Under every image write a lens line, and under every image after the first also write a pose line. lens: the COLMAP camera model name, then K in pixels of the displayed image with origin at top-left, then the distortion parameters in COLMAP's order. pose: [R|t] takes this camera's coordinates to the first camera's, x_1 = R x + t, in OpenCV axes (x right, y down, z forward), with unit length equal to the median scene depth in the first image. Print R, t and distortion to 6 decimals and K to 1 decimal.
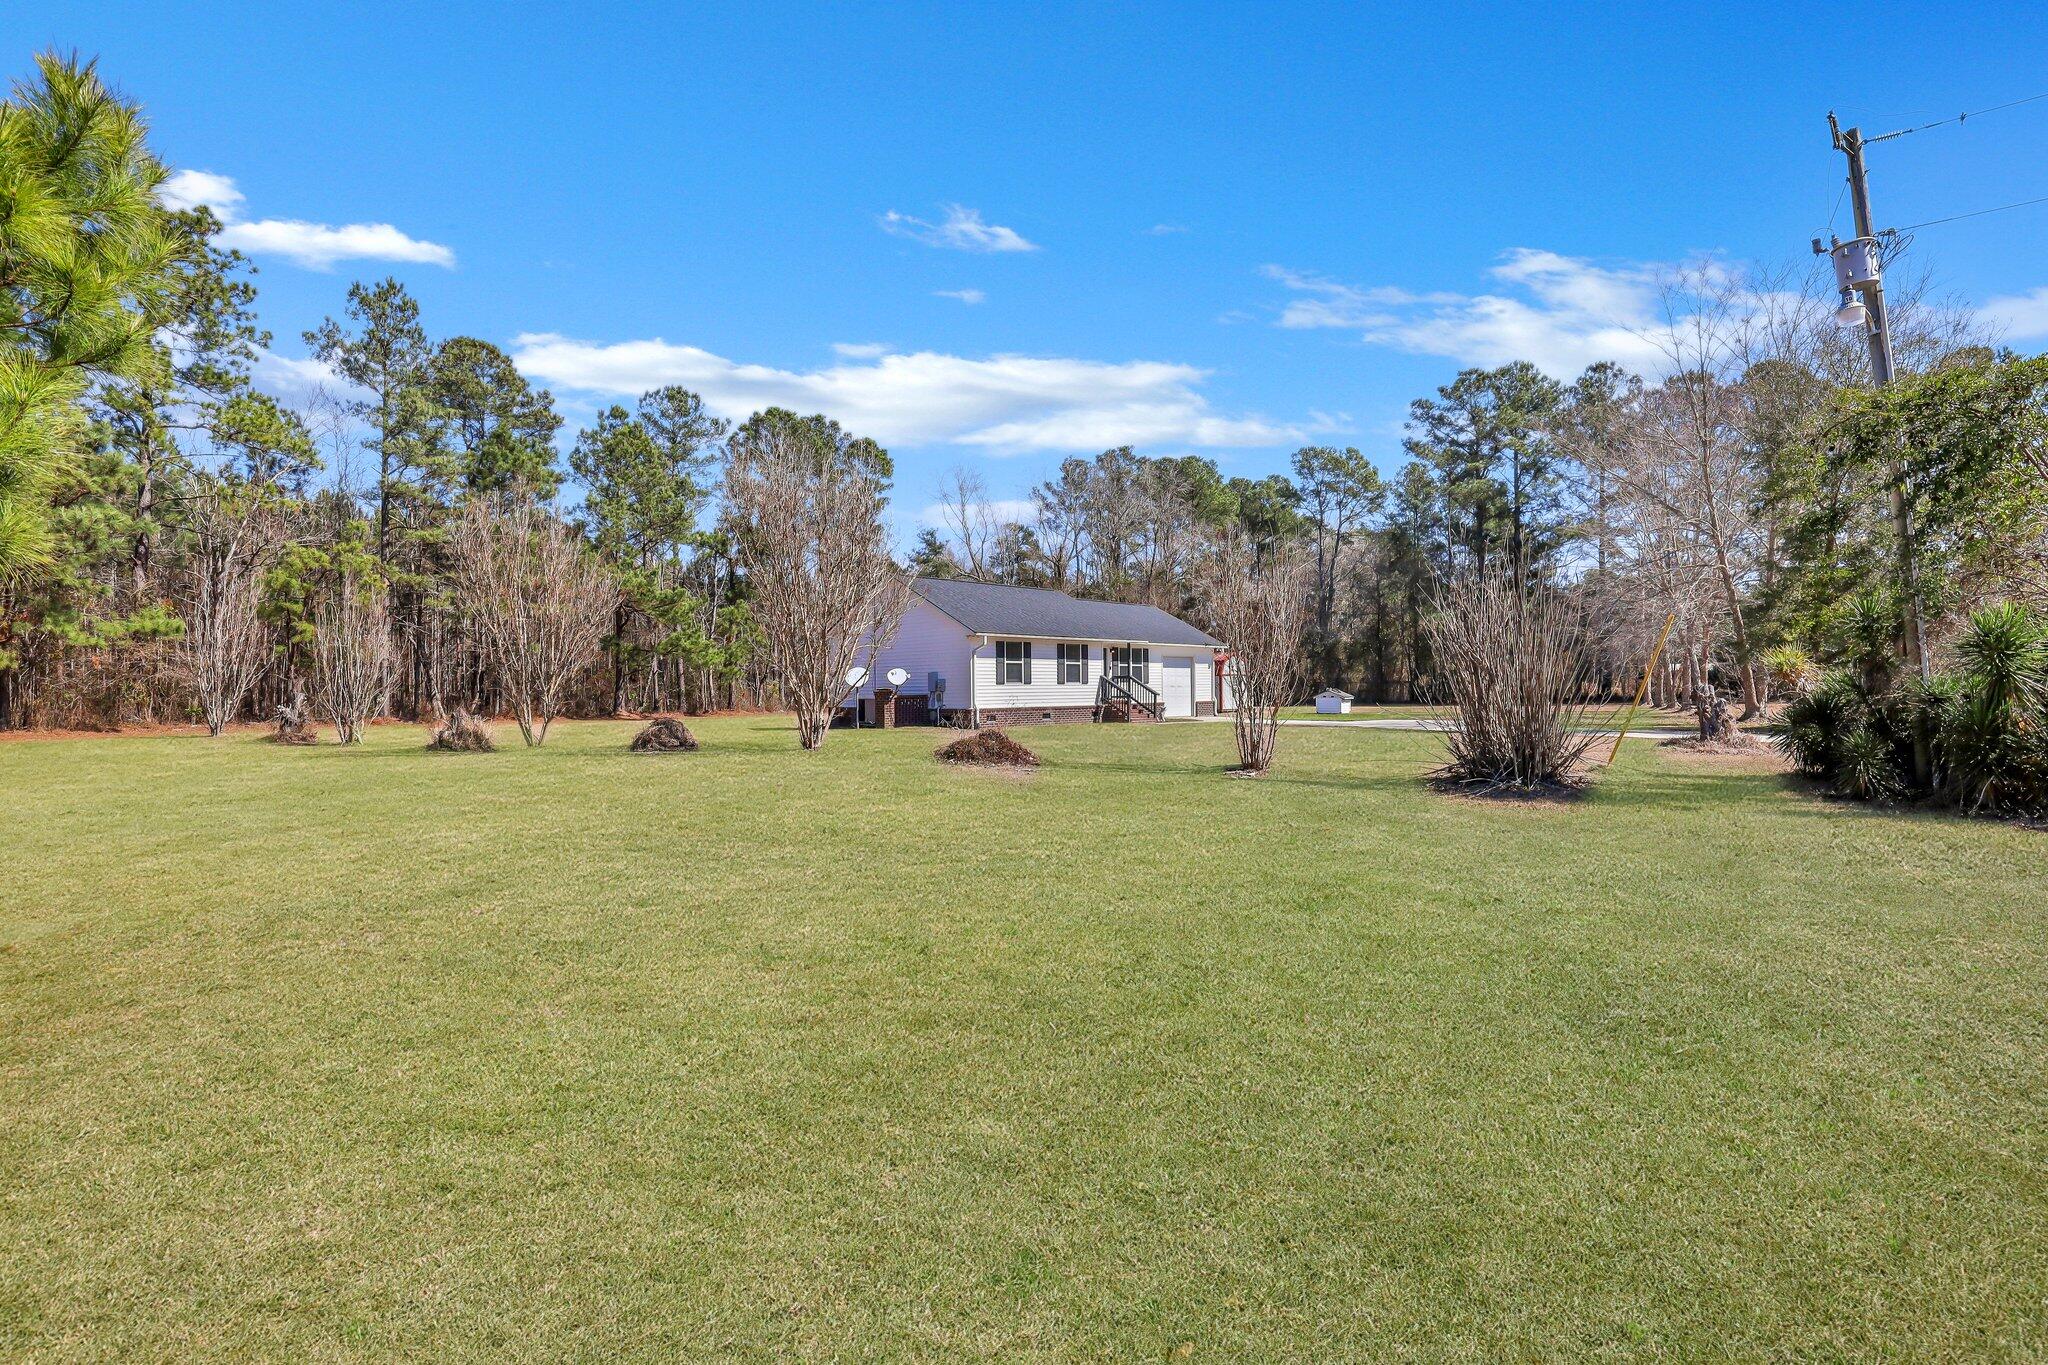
lens RADIAL K [[1146.7, 0, 990.7], [0, 1146.7, 683.8], [0, 0, 1]] dist [-0.021866, -0.000347]
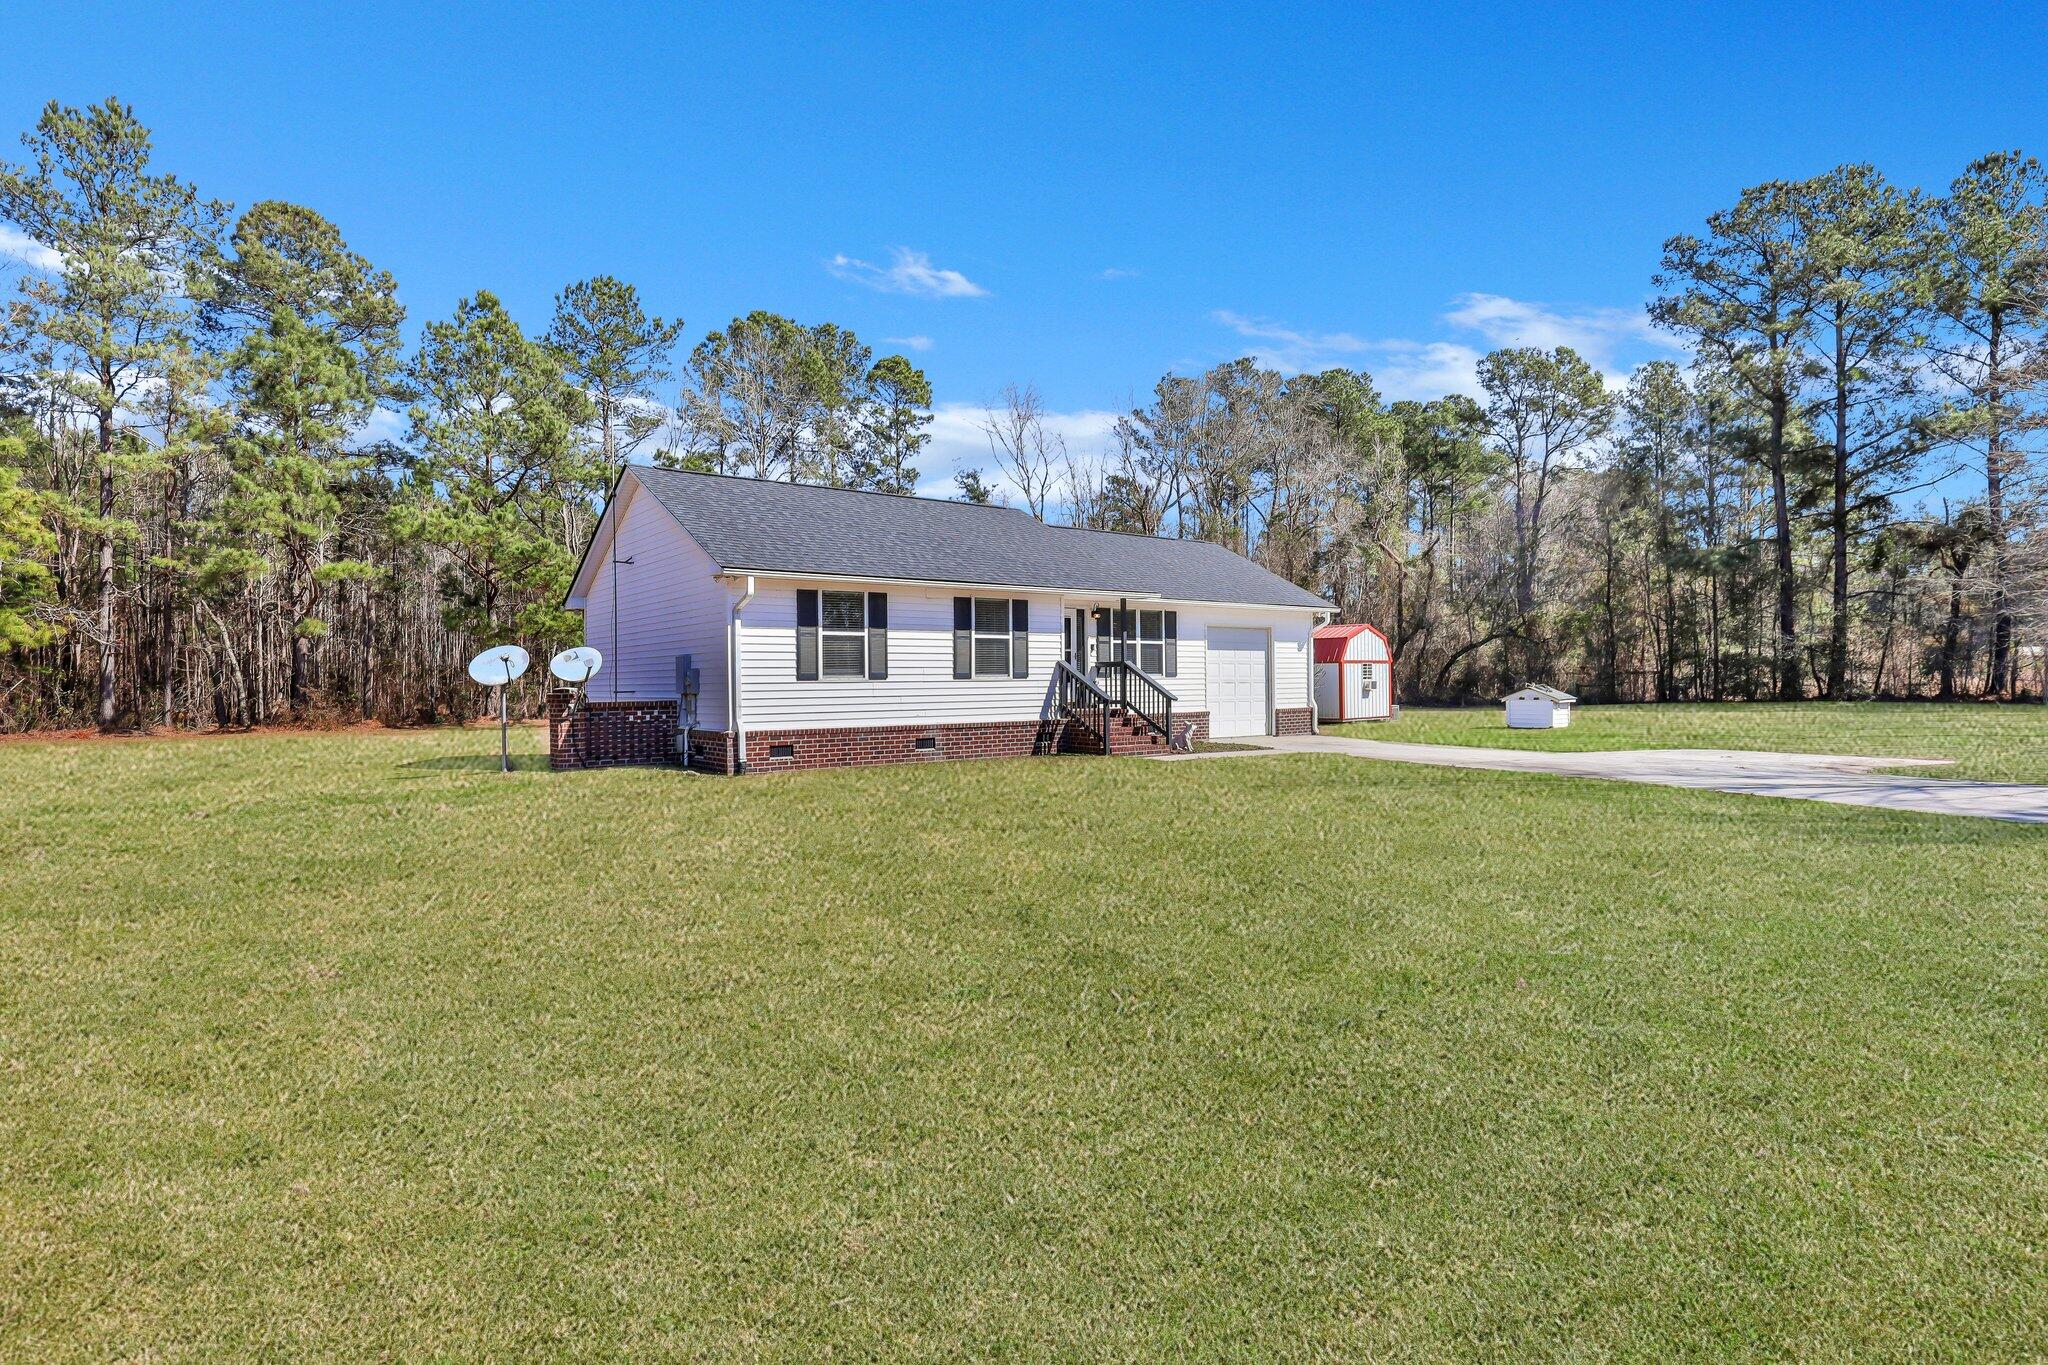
lens RADIAL K [[1146.7, 0, 990.7], [0, 1146.7, 683.8], [0, 0, 1]] dist [-0.021866, -0.000347]
pose [[0.987963, -0.000154, -0.154687, 0.092110], [0.001617, 0.999955, 0.009333, -0.001474], [0.154679, -0.009471, 0.987919, 0.308246]]
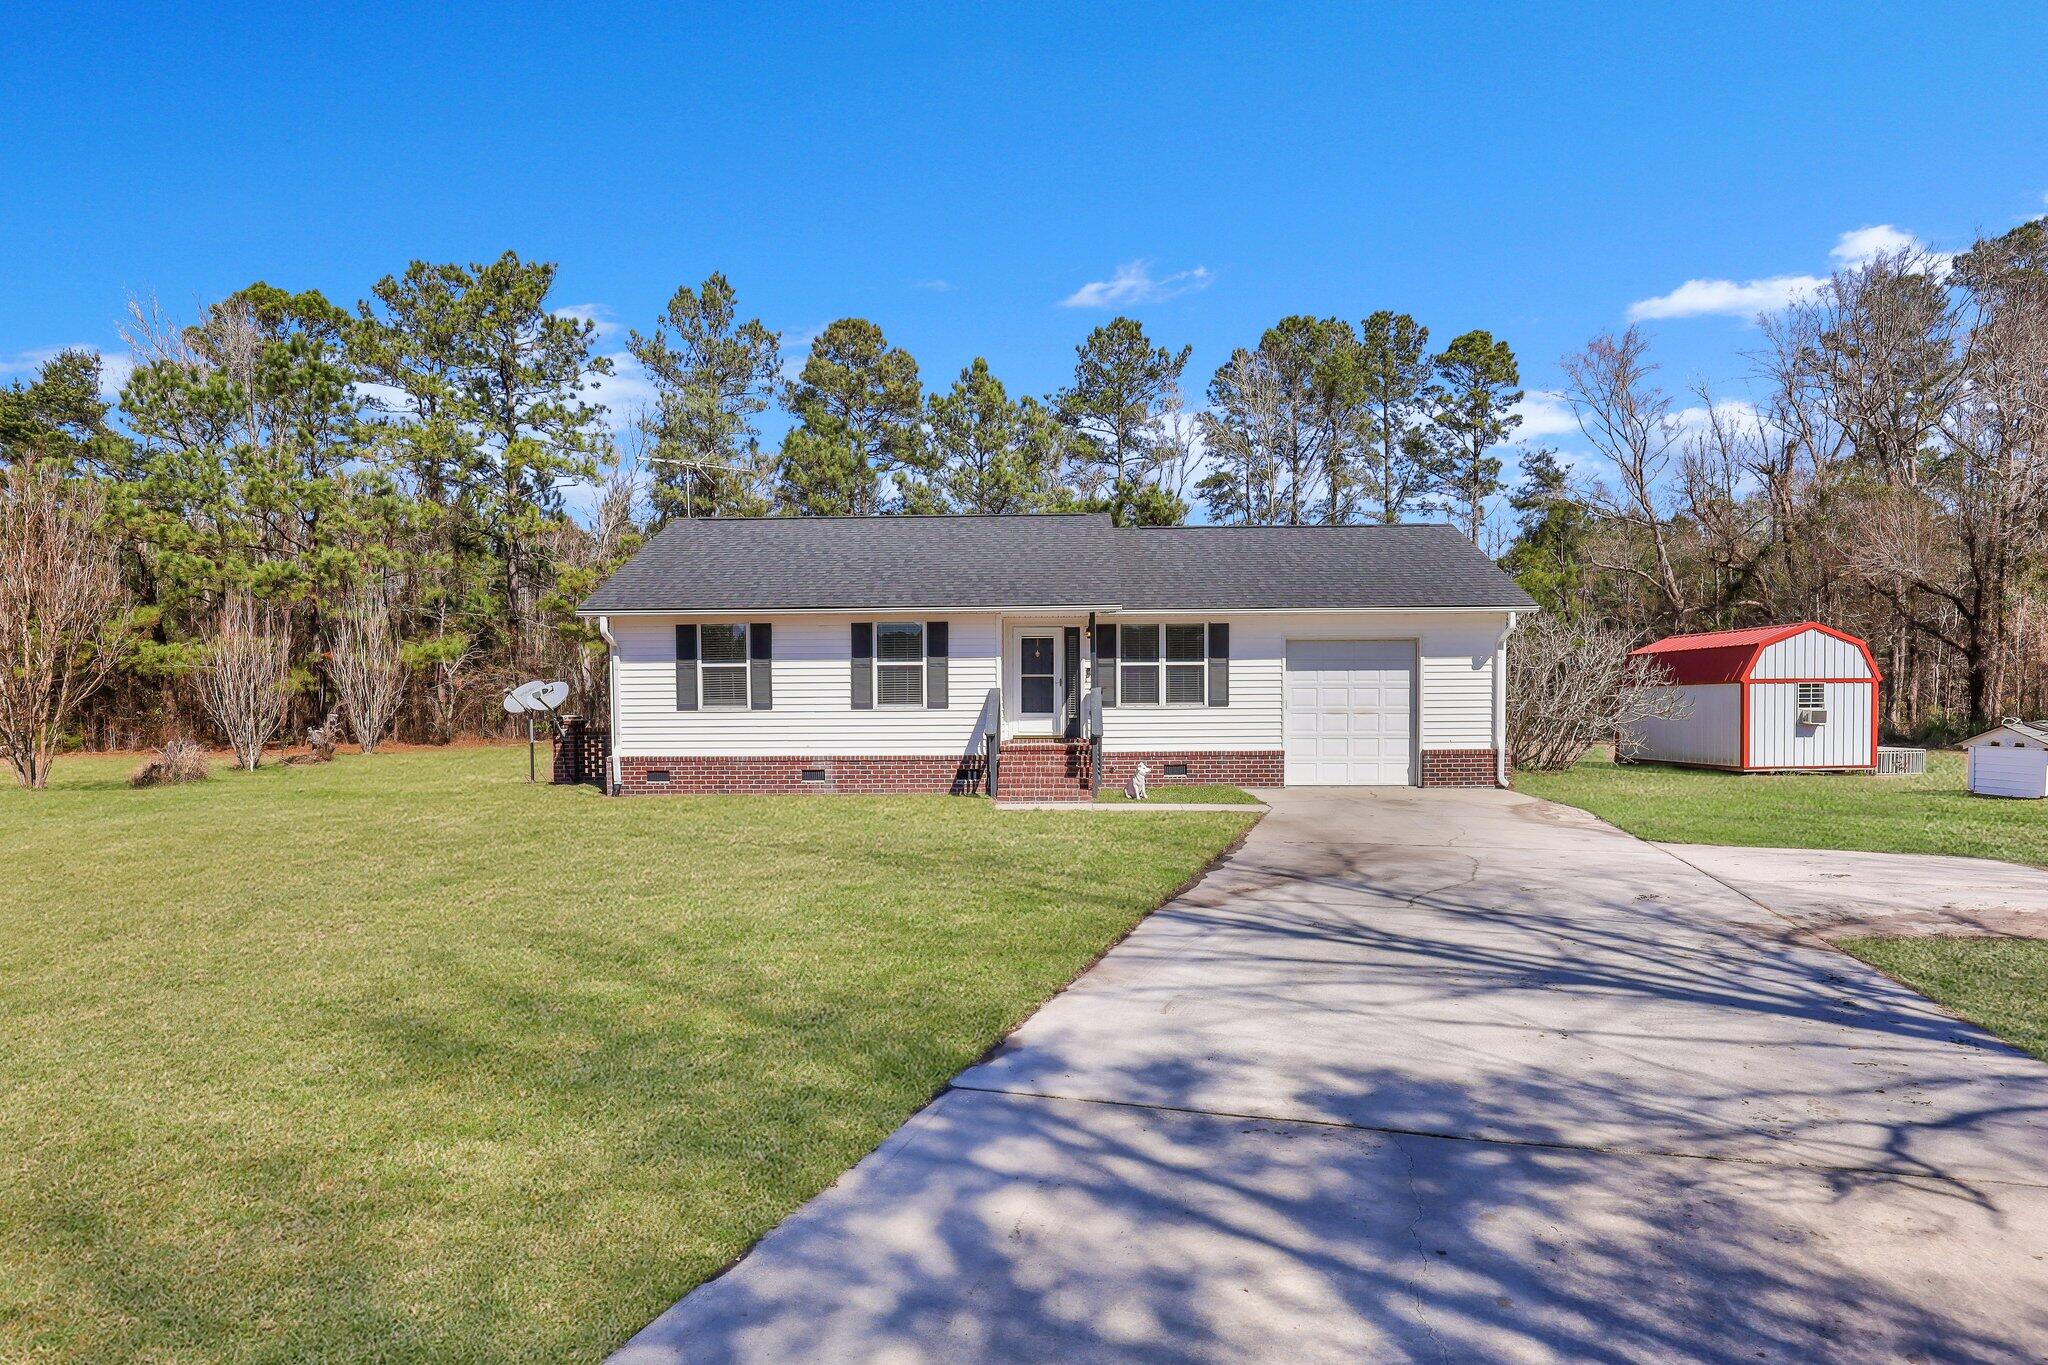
lens RADIAL K [[1146.7, 0, 990.7], [0, 1146.7, 683.8], [0, 0, 1]] dist [-0.021866, -0.000347]
pose [[0.636050, -0.012874, -0.771541, 0.281953], [0.005198, 0.999910, -0.012400, -0.002527], [0.771631, 0.003877, 0.636059, 0.450041]]
